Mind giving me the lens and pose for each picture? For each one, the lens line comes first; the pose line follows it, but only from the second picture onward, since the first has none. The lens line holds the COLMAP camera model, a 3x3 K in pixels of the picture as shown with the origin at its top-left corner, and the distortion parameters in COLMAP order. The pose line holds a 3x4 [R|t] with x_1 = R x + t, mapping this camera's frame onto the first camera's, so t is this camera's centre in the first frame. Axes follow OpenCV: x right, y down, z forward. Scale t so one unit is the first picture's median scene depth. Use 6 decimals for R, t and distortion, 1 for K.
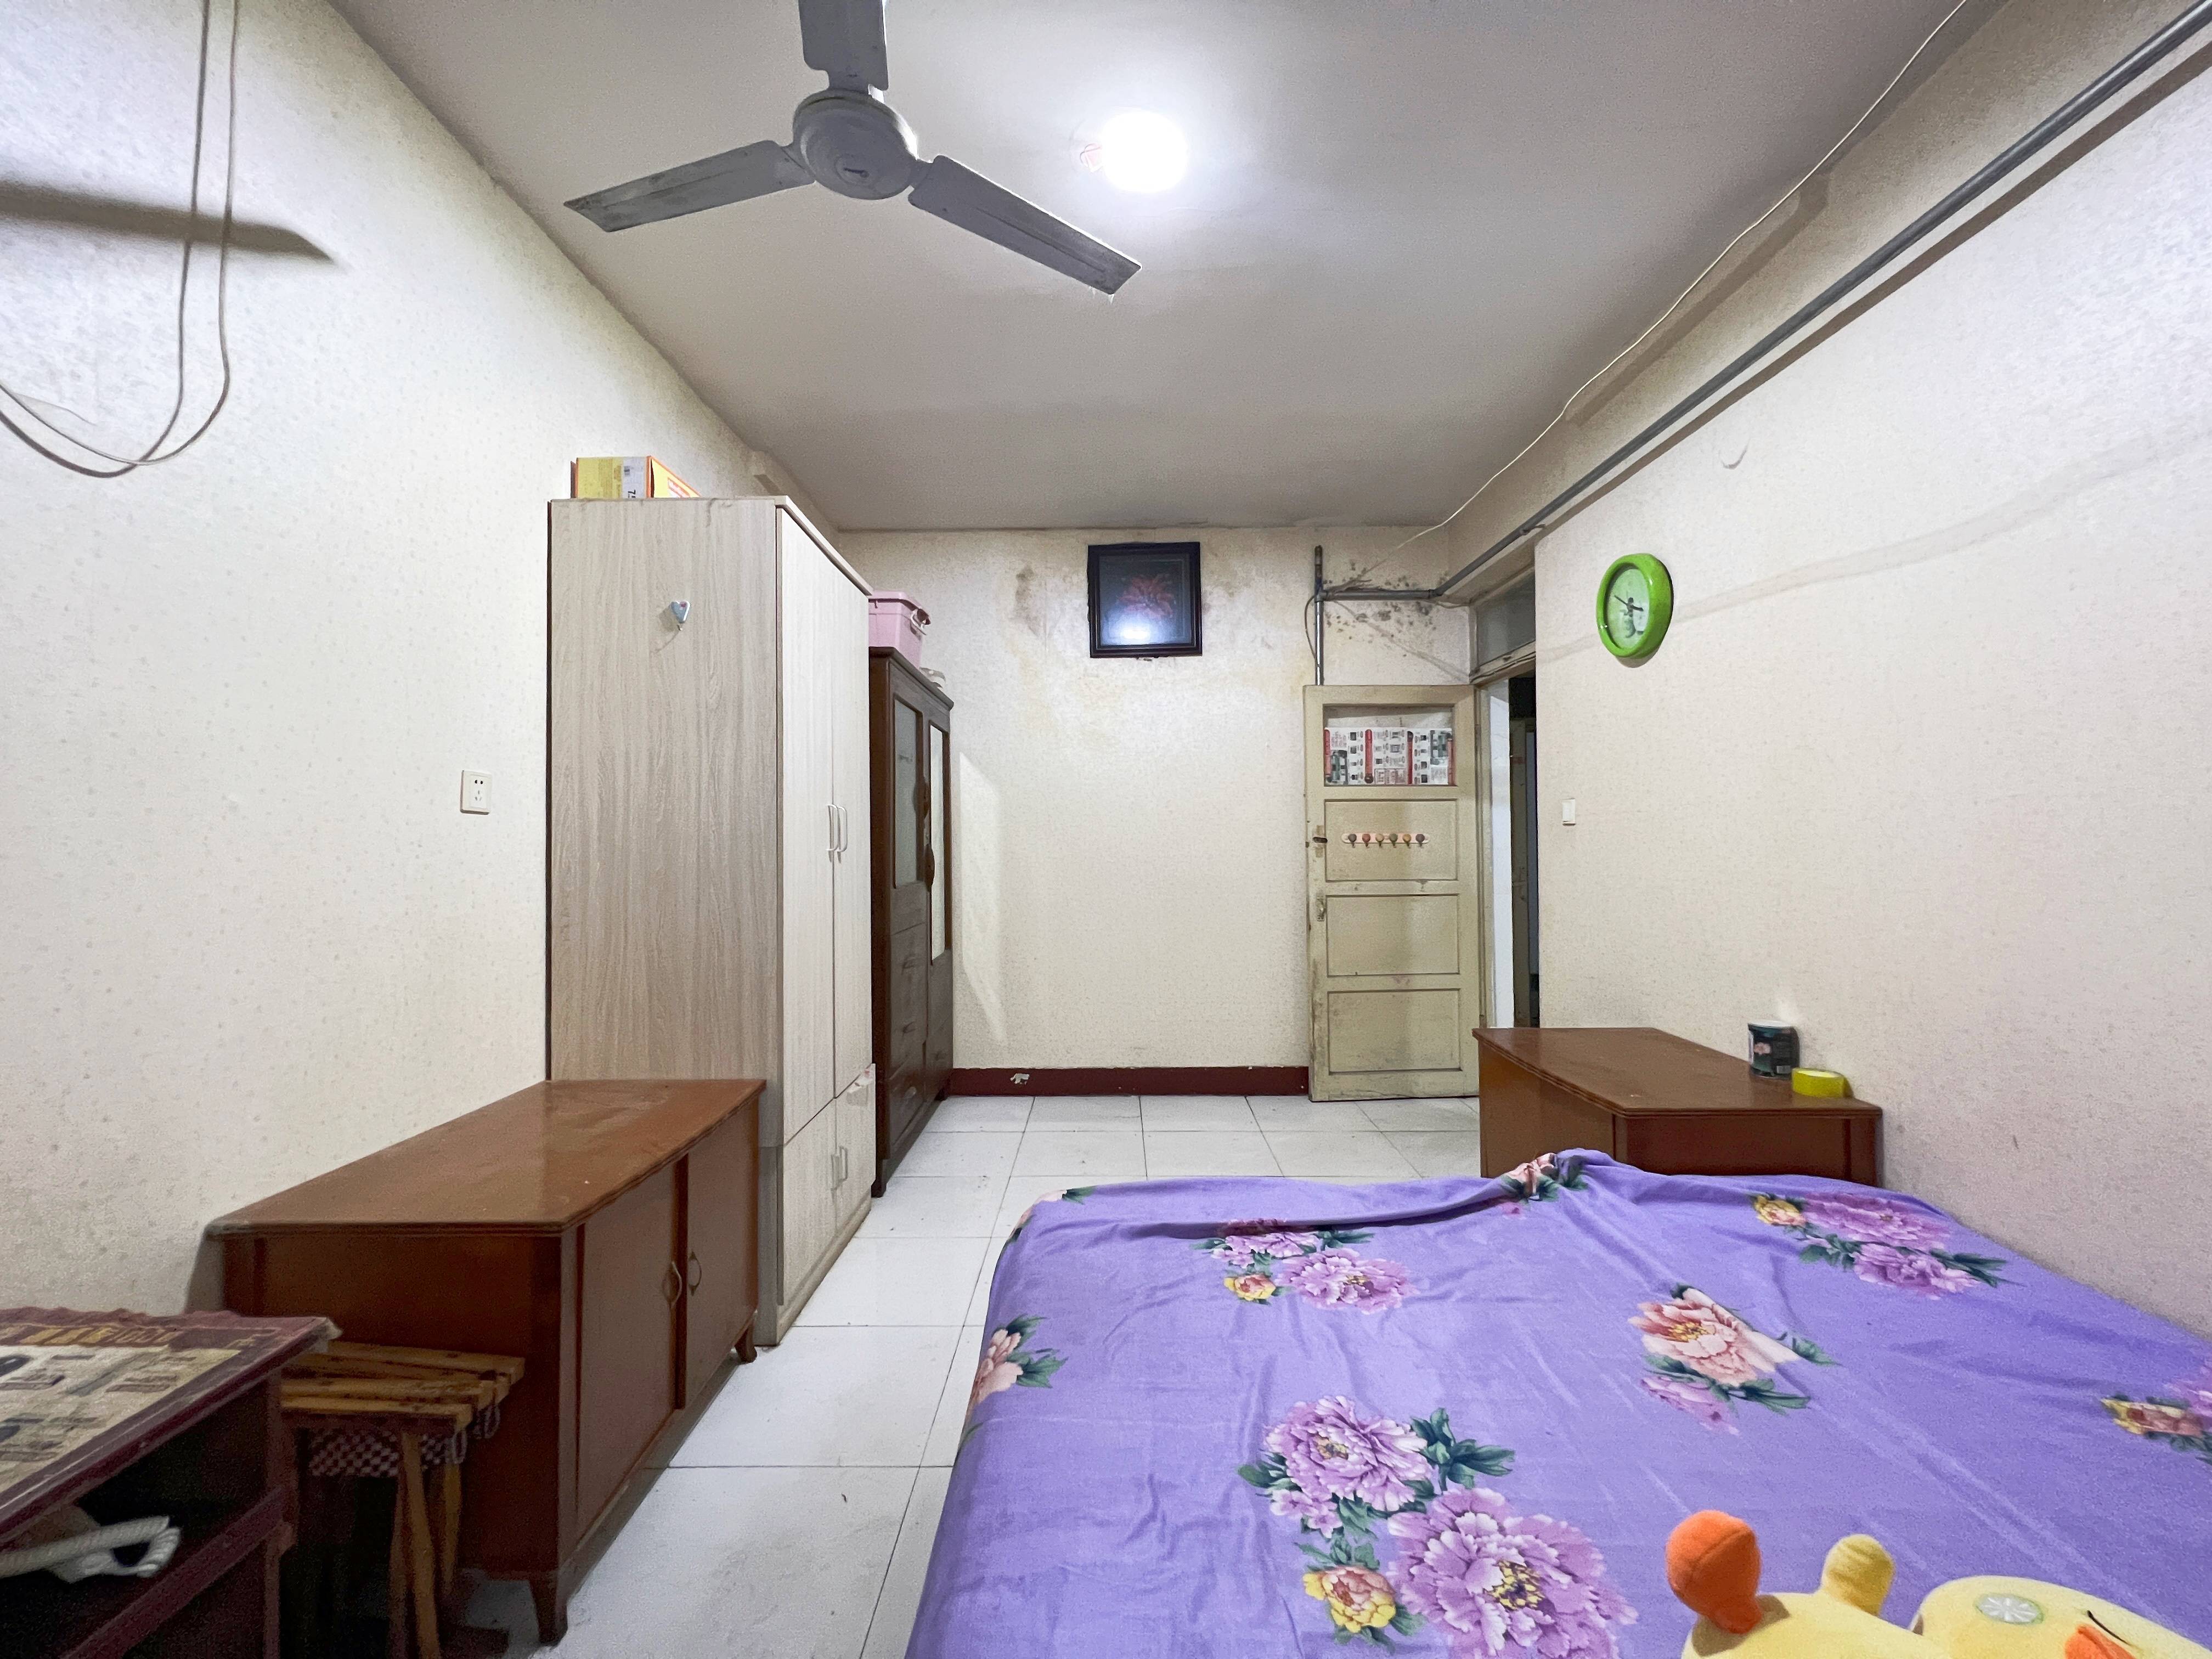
lens RADIAL K [[882.0, 0, 1104.4], [0, 882.0, 831.0], [0, 0, 1]] dist [-0.011360, -0.000638]
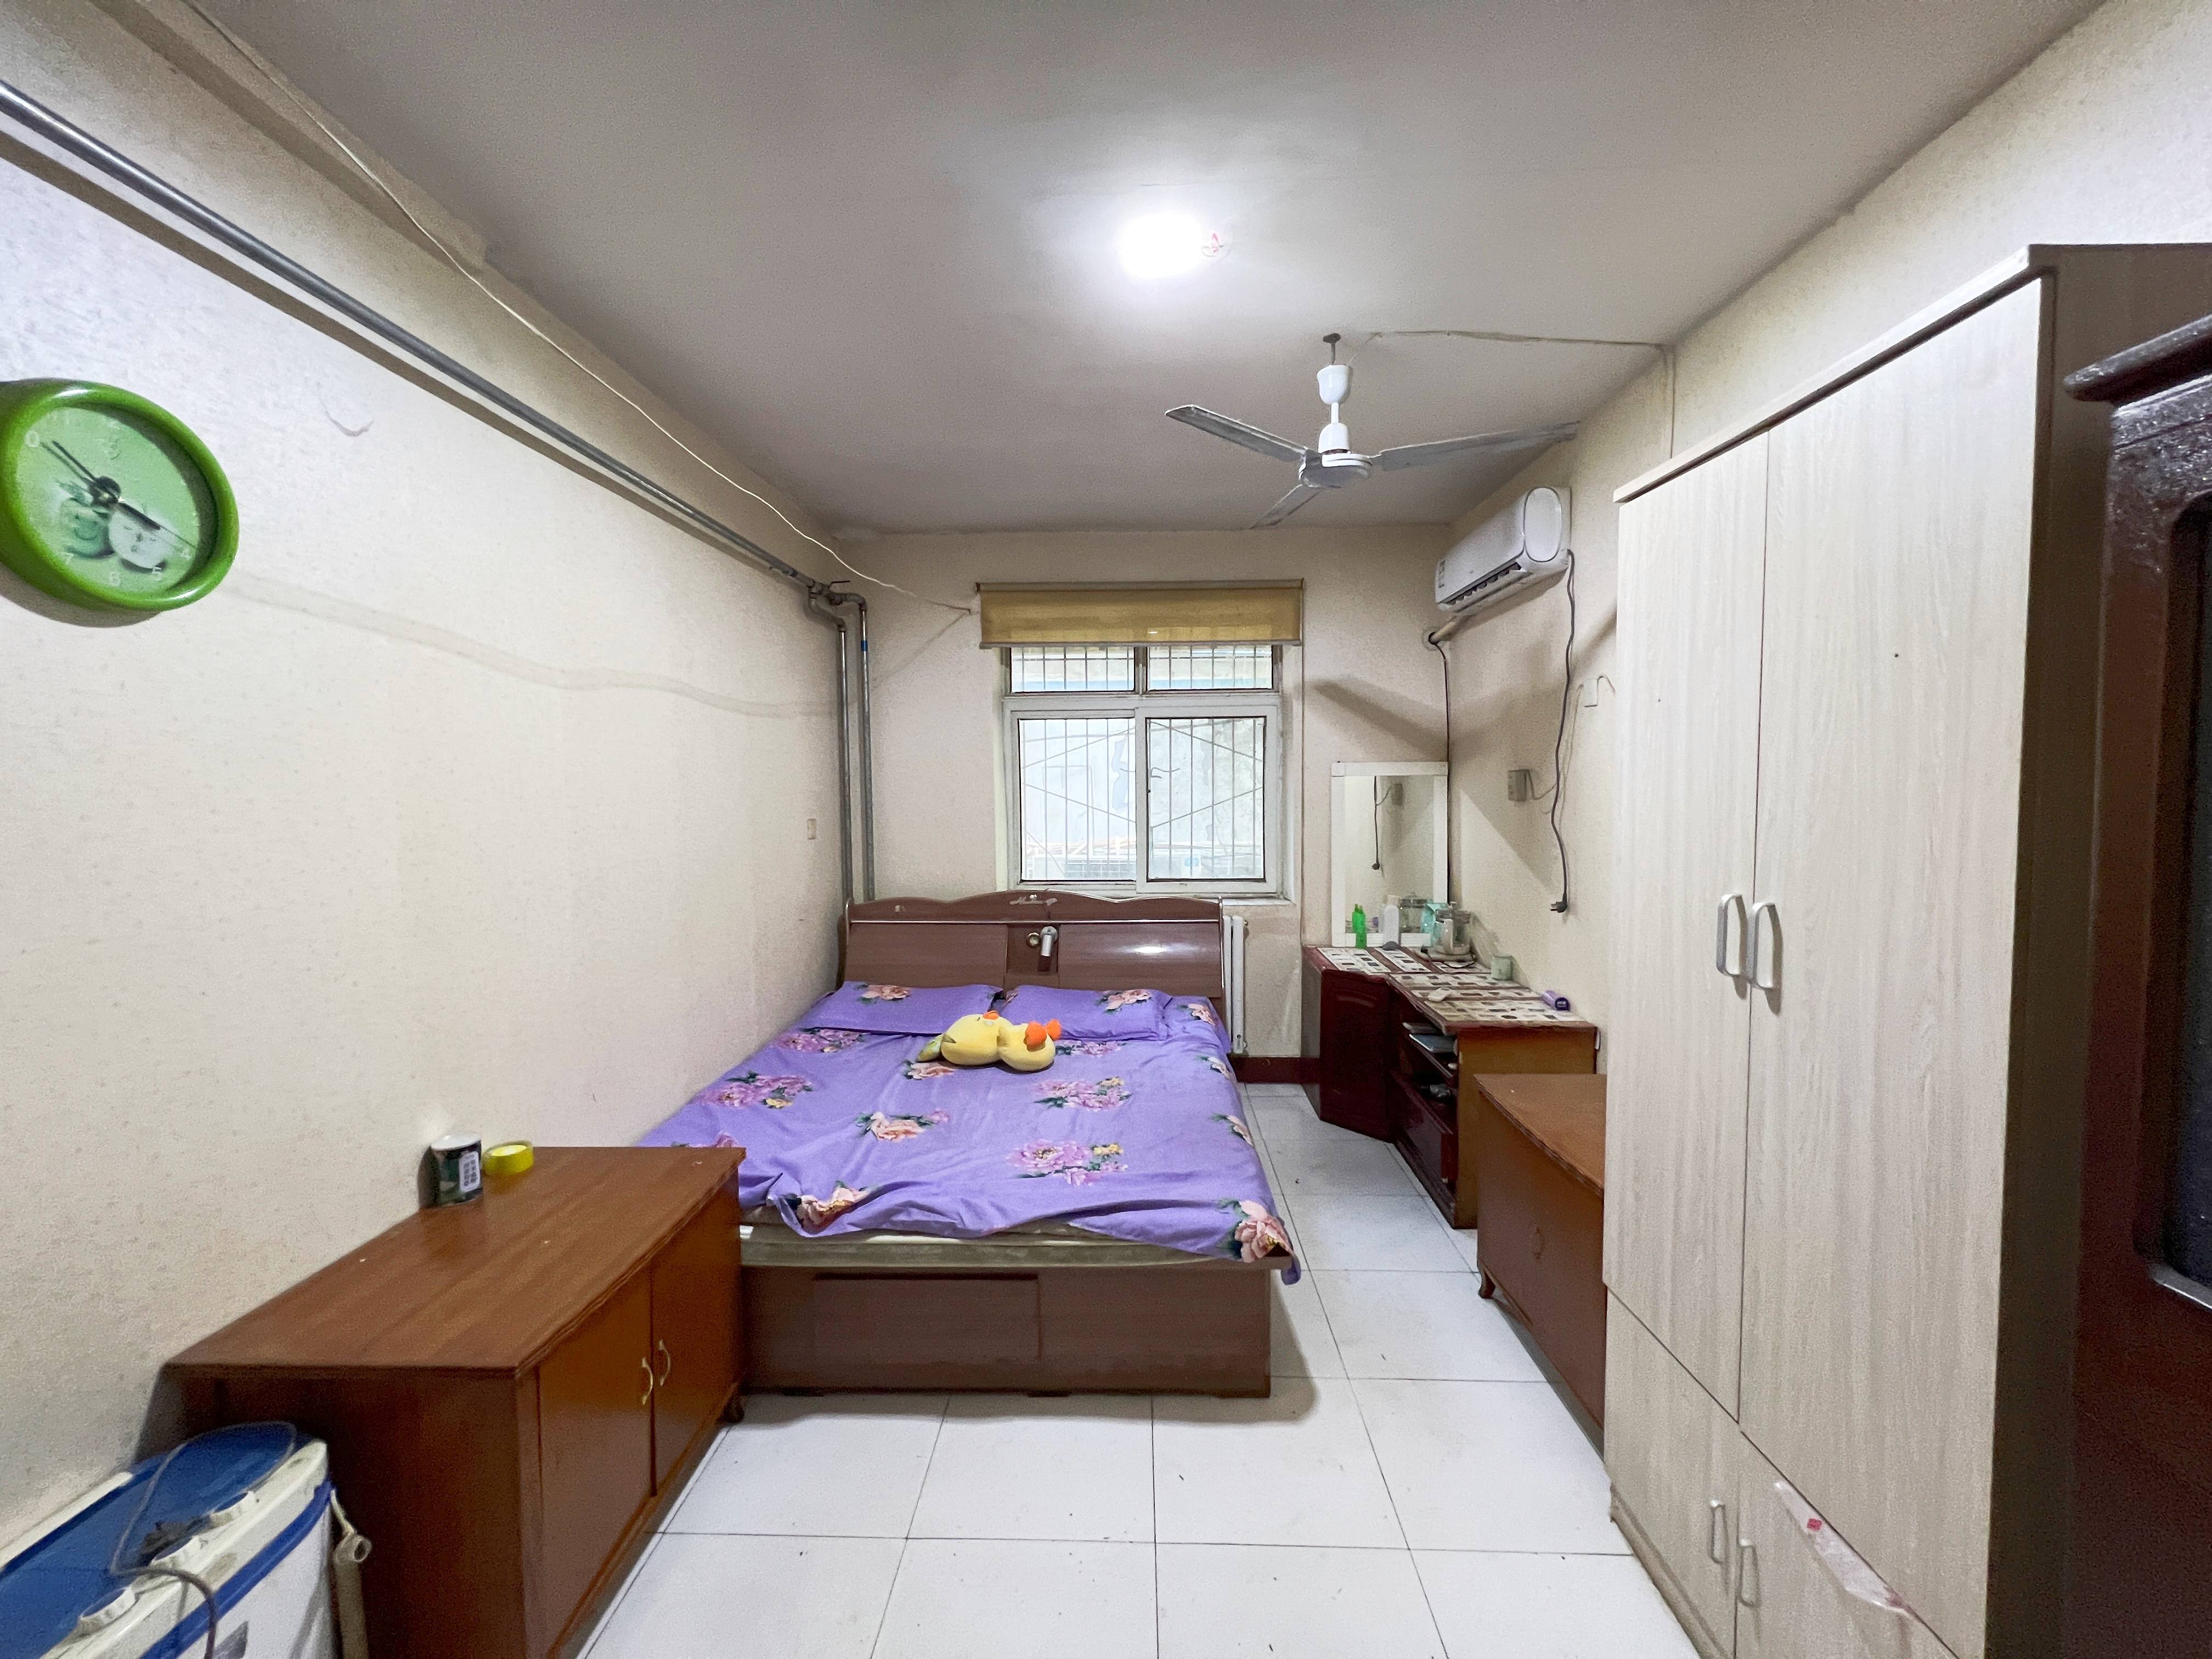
lens RADIAL K [[882.0, 0, 1107.5], [0, 882.0, 826.7], [0, 0, 1]] dist [-0.011360, -0.000638]
pose [[-0.999402, 0.018301, 0.029333, 0.071141], [0.019235, 0.999307, 0.031876, -0.105101], [-0.028729, 0.032421, -0.999061, 1.793032]]
